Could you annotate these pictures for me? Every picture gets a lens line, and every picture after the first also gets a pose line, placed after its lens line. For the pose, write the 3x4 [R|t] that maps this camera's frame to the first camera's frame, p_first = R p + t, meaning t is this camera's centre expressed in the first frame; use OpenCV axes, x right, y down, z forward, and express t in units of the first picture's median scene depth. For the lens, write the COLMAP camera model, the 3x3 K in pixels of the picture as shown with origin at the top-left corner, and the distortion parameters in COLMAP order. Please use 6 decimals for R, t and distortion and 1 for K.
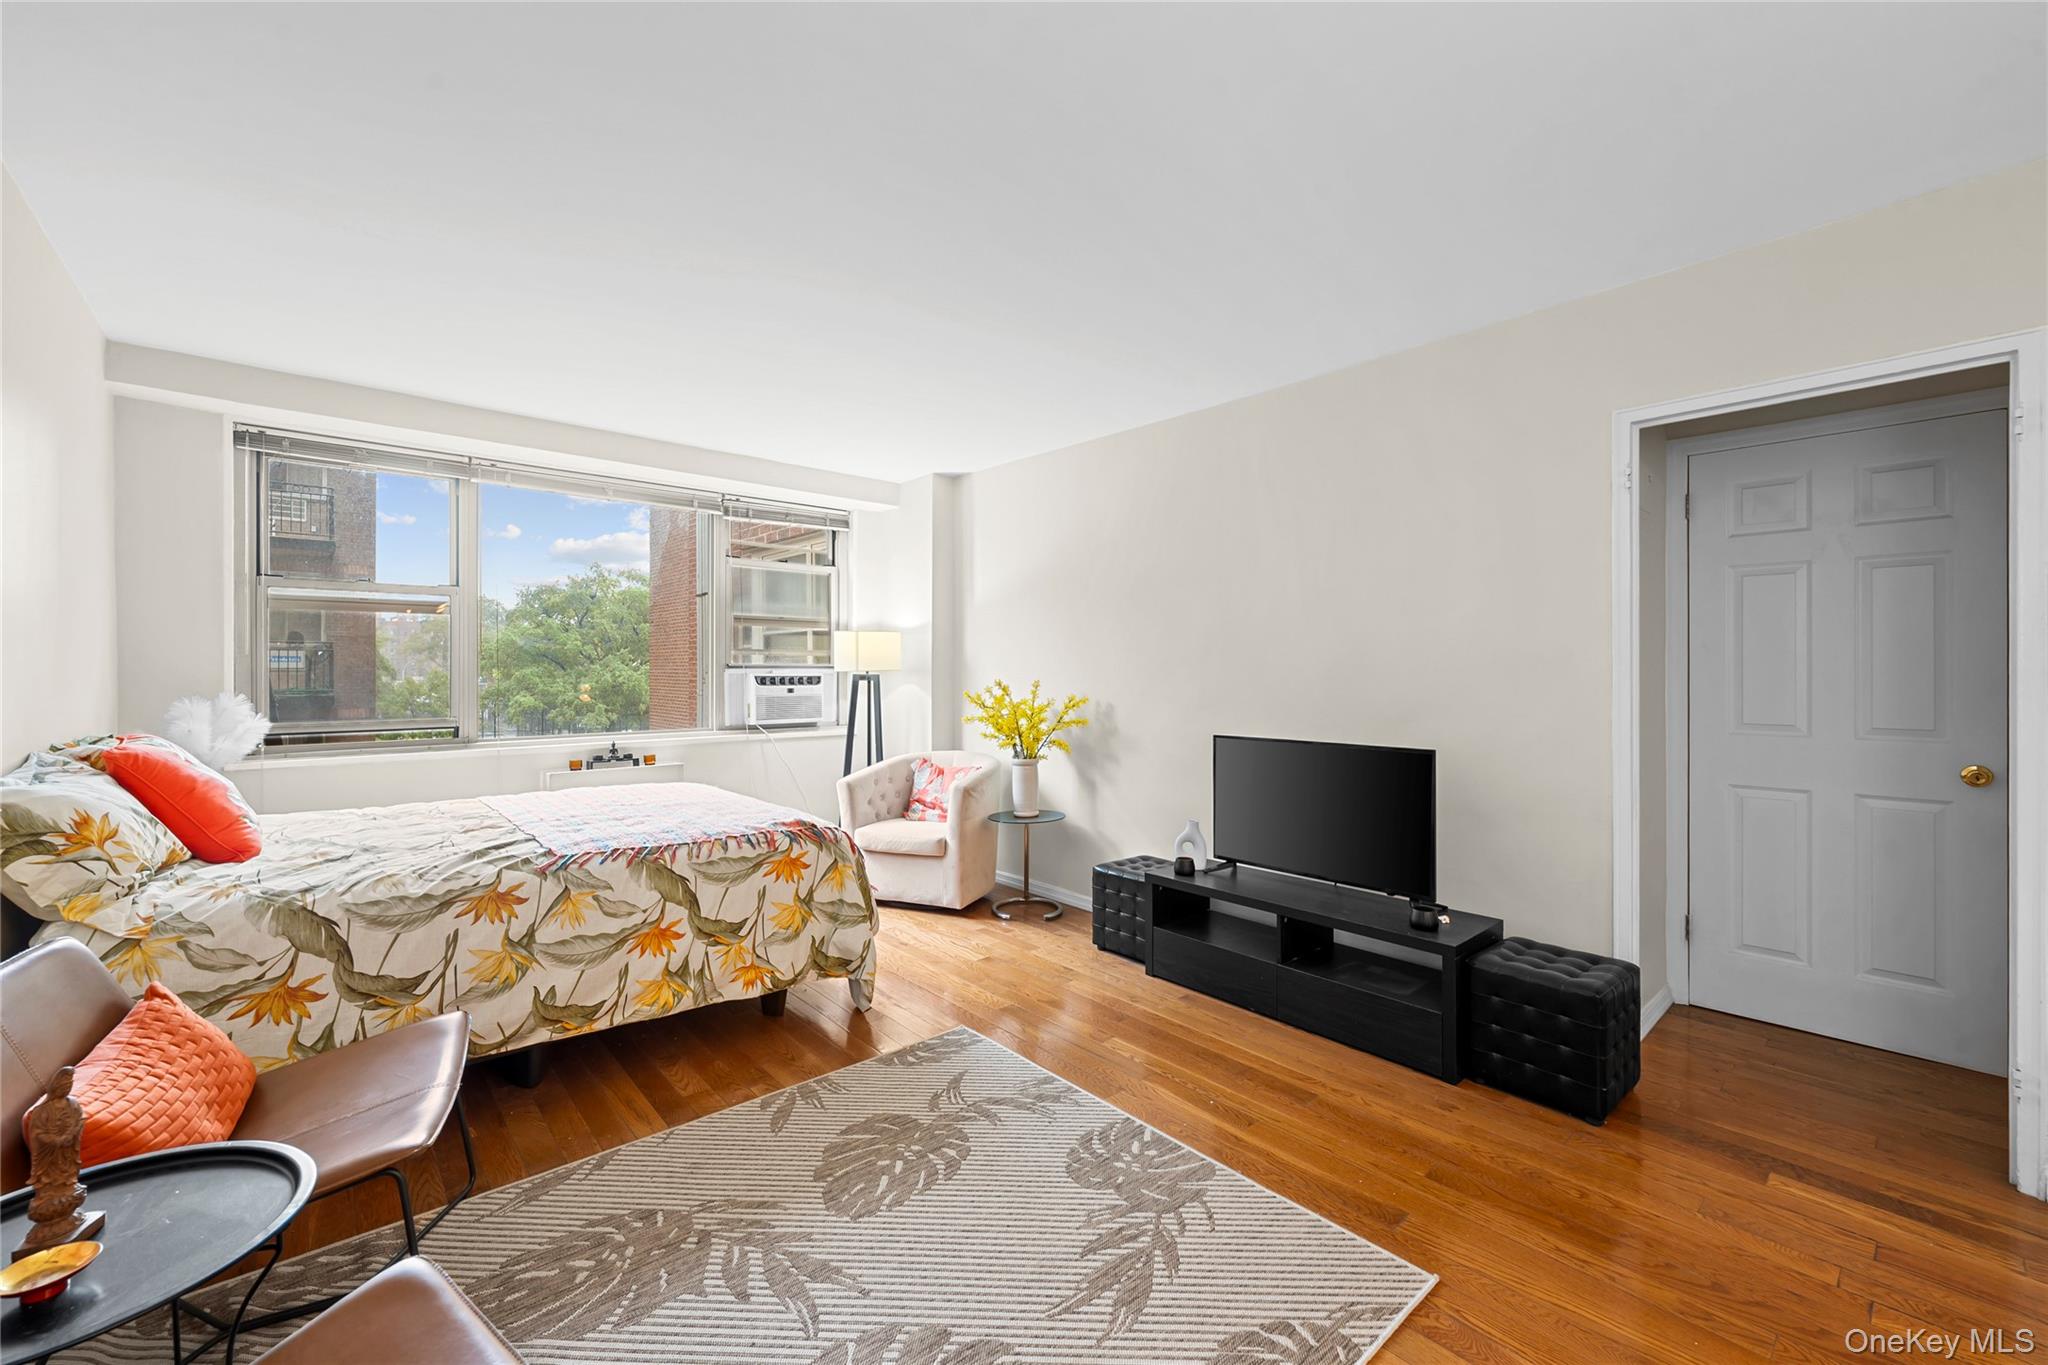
lens RADIAL K [[849.4, 0, 1023.9], [0, 849.4, 661.3], [0, 0, 1]] dist [-0.002693, -0.004385]
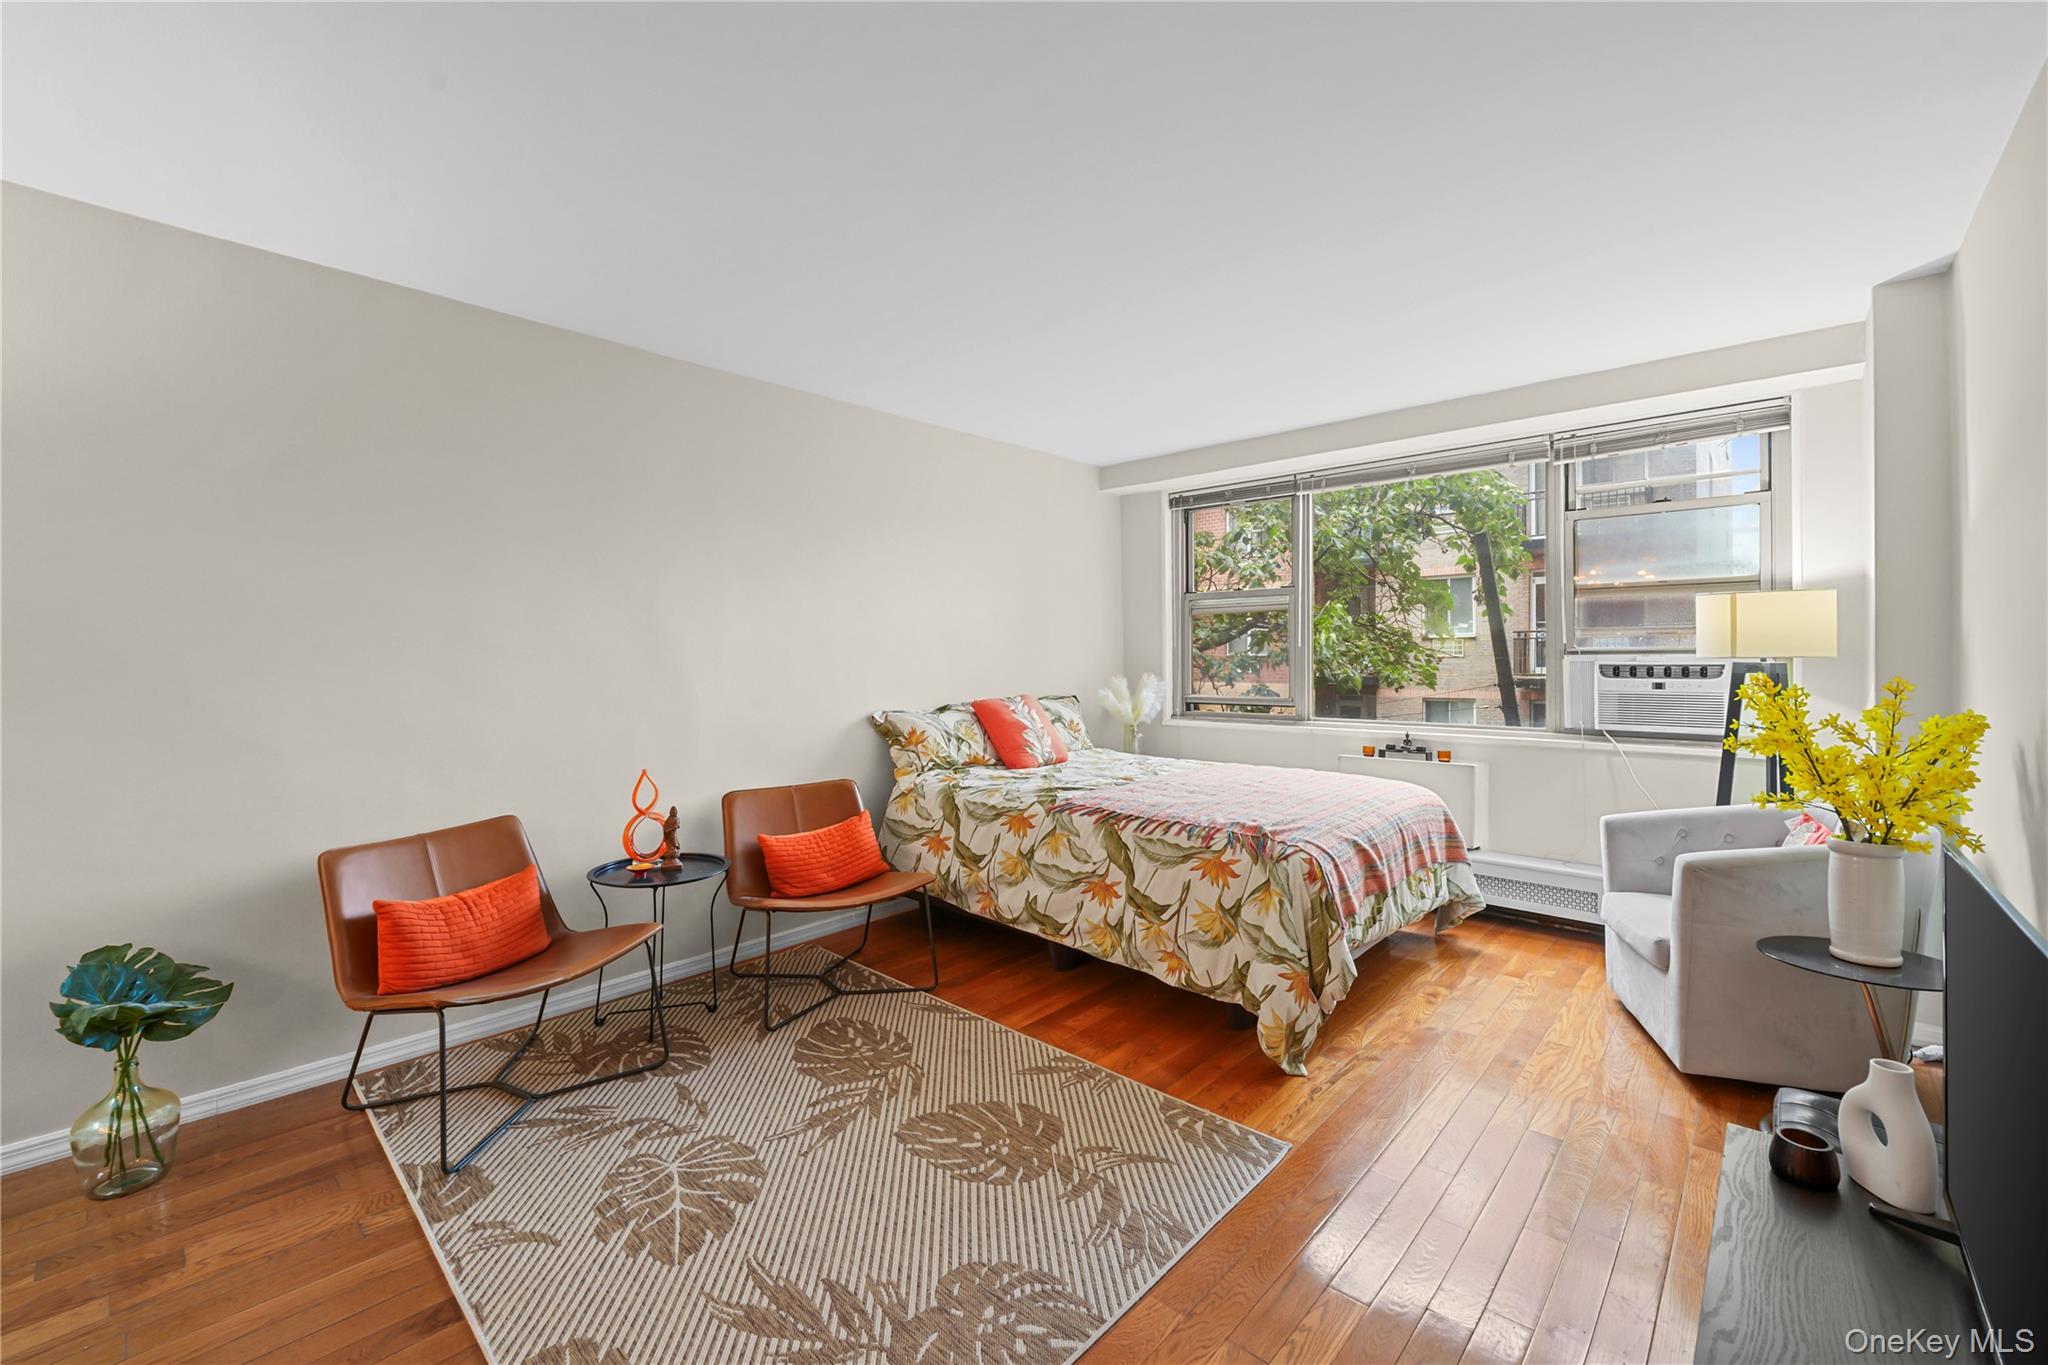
lens RADIAL K [[849.4, 0, 1023.9], [0, 849.4, 661.3], [0, 0, 1]] dist [-0.002693, -0.004385]
pose [[0.079497, 0.003022, -0.996831, 0.653423], [0.014889, 0.999880, 0.004219, 0.006344], [0.996724, -0.015177, 0.079443, 0.736537]]
